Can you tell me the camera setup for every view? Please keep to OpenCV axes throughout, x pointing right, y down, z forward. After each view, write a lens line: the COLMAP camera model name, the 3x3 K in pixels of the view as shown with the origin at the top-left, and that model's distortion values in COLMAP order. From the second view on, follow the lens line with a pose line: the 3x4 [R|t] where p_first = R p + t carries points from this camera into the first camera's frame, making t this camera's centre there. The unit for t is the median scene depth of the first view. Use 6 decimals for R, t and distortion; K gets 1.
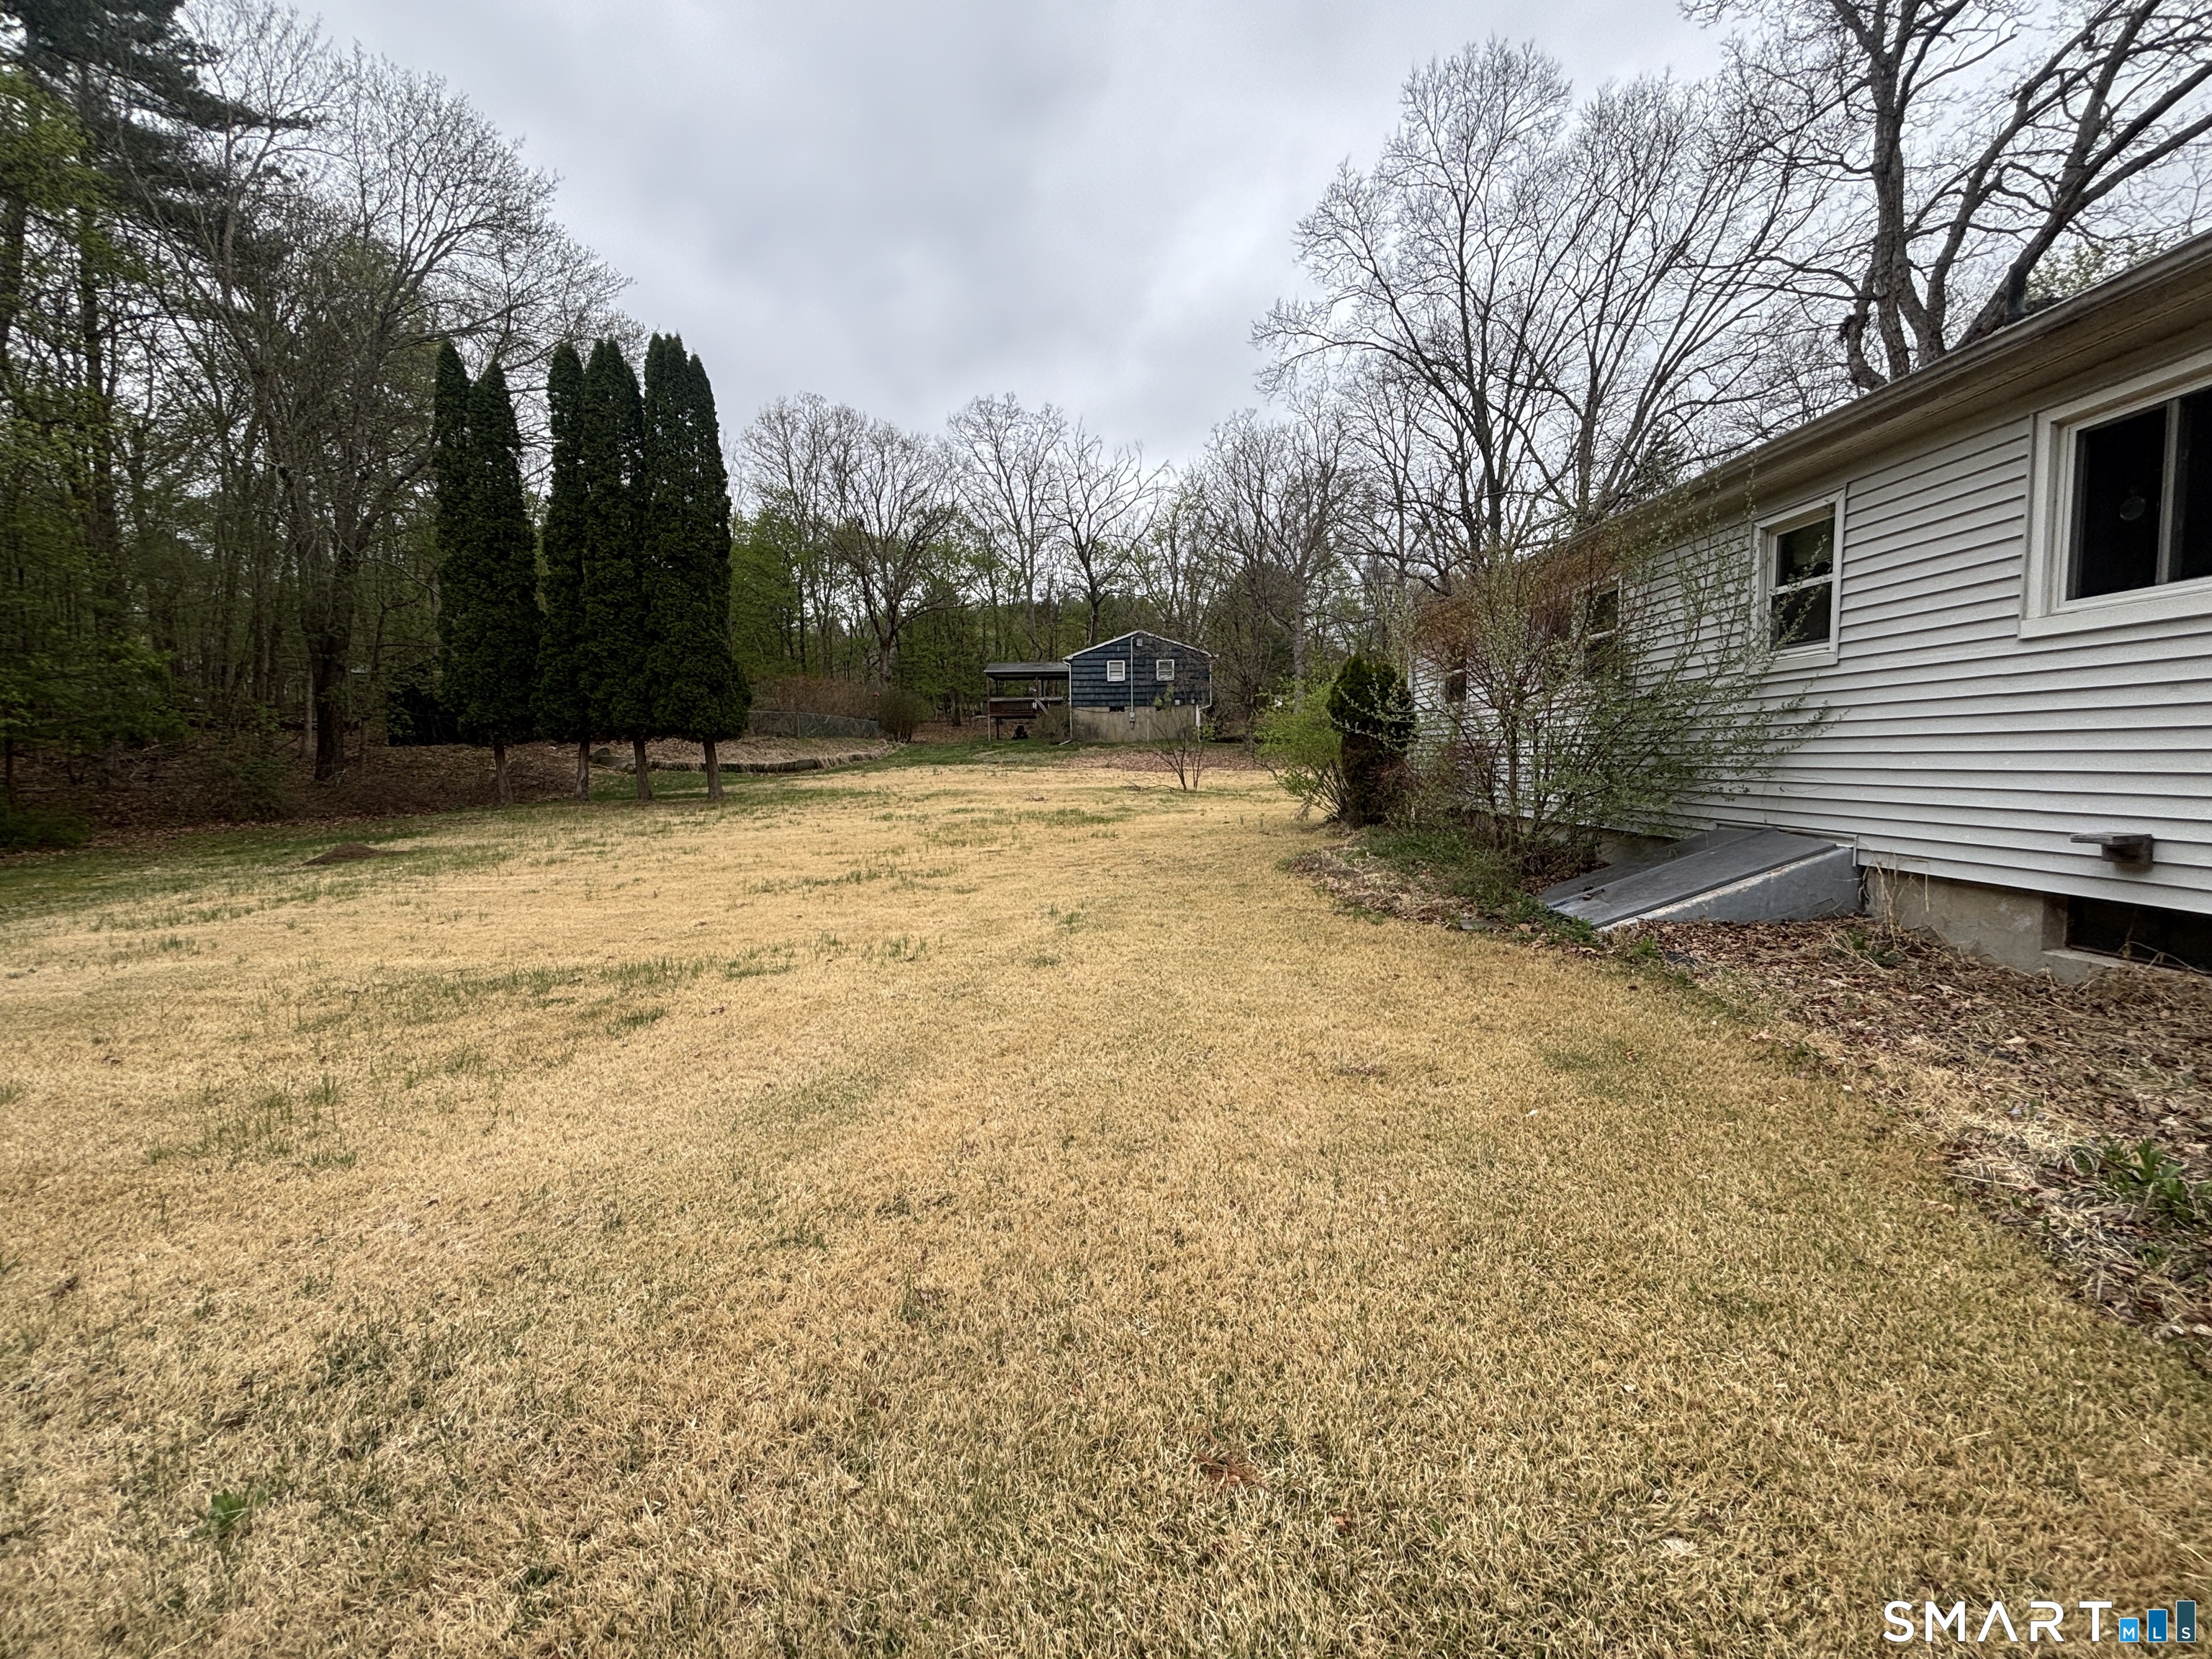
lens RADIAL K [[892.6, 0, 1106.0], [0, 892.6, 829.5], [0, 0, 1]] dist [0.000858, 0.000266]
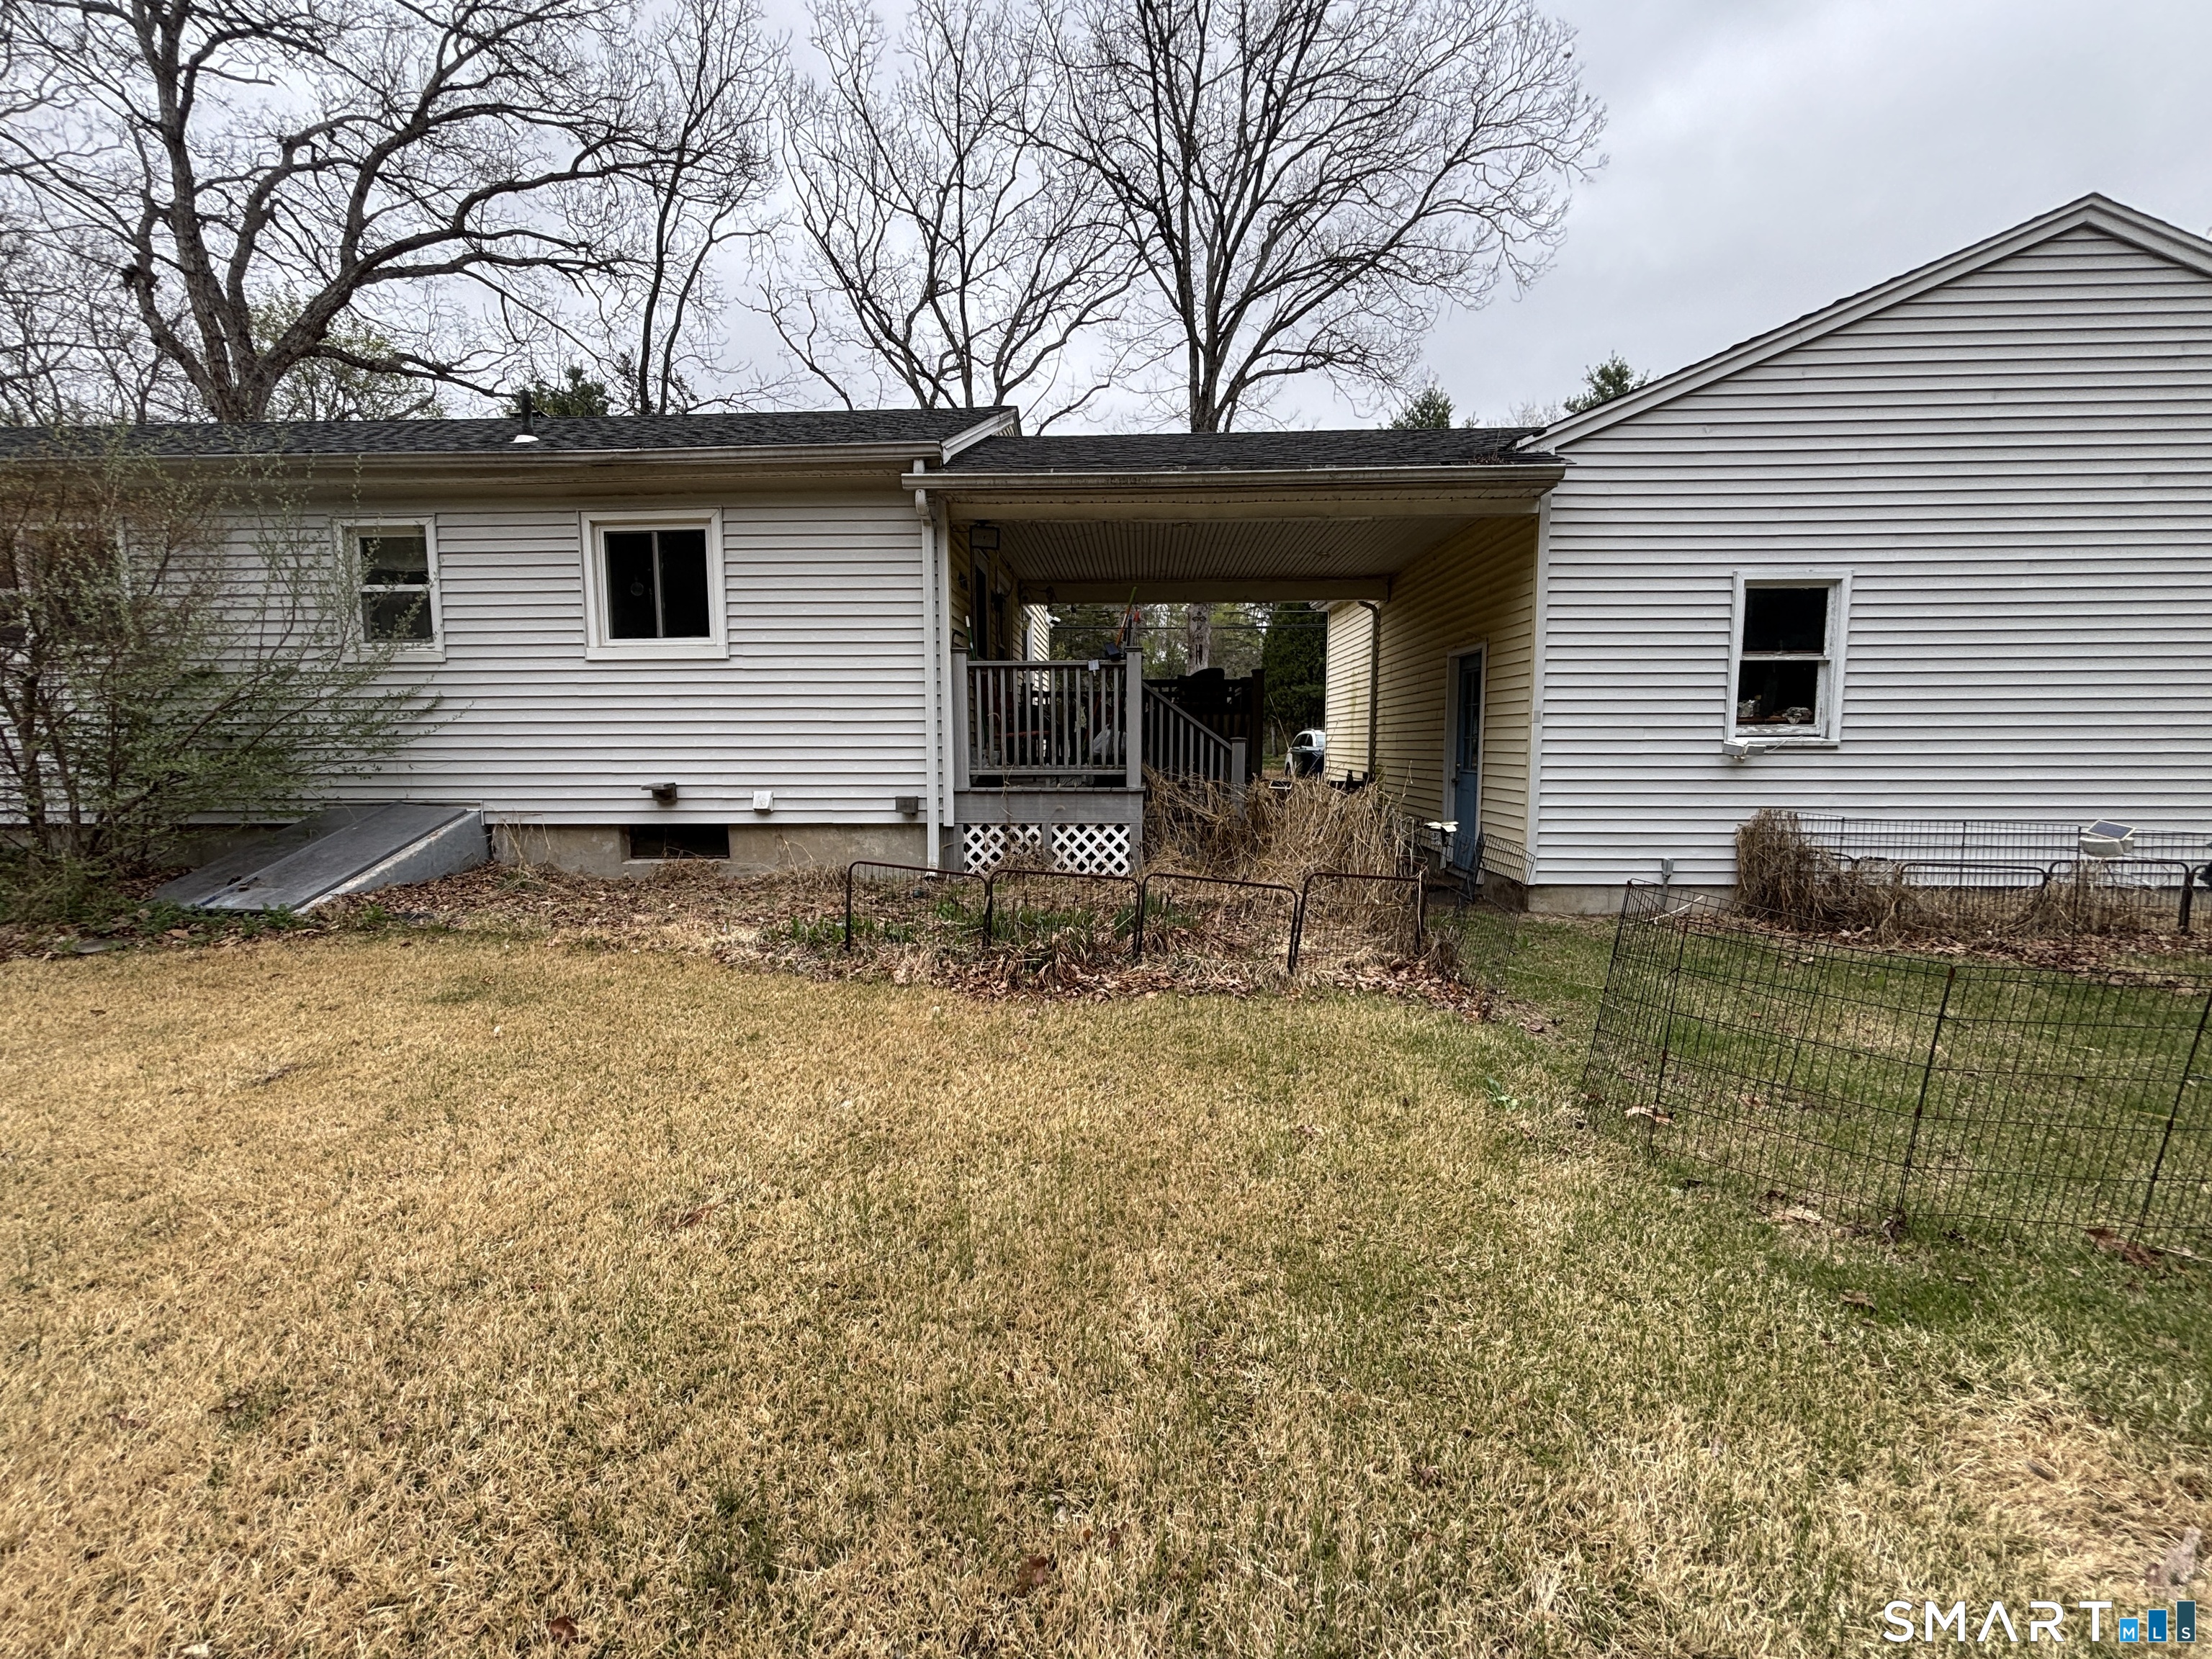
lens RADIAL K [[885.9, 0, 1104.4], [0, 885.9, 834.0], [0, 0, 1]] dist [-0.004149, -0.000763]
pose [[0.032421, -0.095239, 0.994926, -0.375559], [0.082405, 0.992315, 0.092304, 0.010399], [-0.996071, 0.078994, 0.040020, 0.075047]]
